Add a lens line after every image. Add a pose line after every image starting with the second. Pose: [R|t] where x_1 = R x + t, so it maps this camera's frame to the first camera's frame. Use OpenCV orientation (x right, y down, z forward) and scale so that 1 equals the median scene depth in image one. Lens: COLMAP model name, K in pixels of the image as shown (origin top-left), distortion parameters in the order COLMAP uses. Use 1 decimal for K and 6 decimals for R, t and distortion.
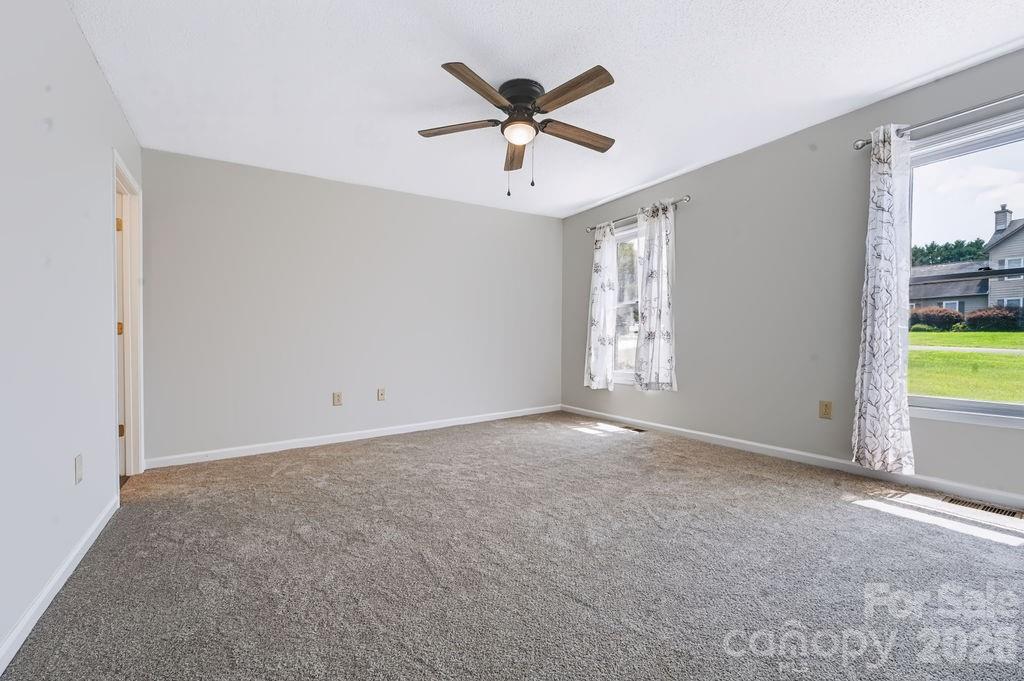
lens RADIAL K [[414.5, 0, 513.1], [0, 414.5, 340.9], [0, 0, 1]] dist [-0.015781, -0.000032]
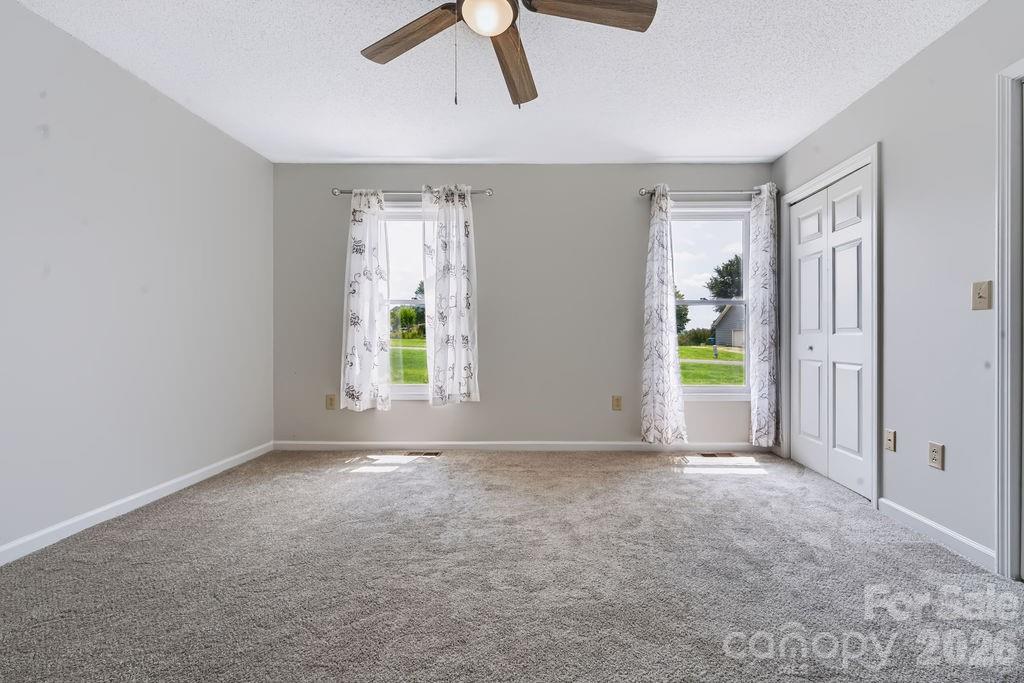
lens RADIAL K [[425.8, 0, 513.9], [0, 425.8, 342.6], [0, 0, 1]] dist [0.004427, -0.001244]
pose [[0.554601, 0.013740, 0.832003, -0.324280], [-0.000510, 0.999869, -0.016172, 0.008616], [-0.832116, 0.008545, 0.554535, 0.406958]]
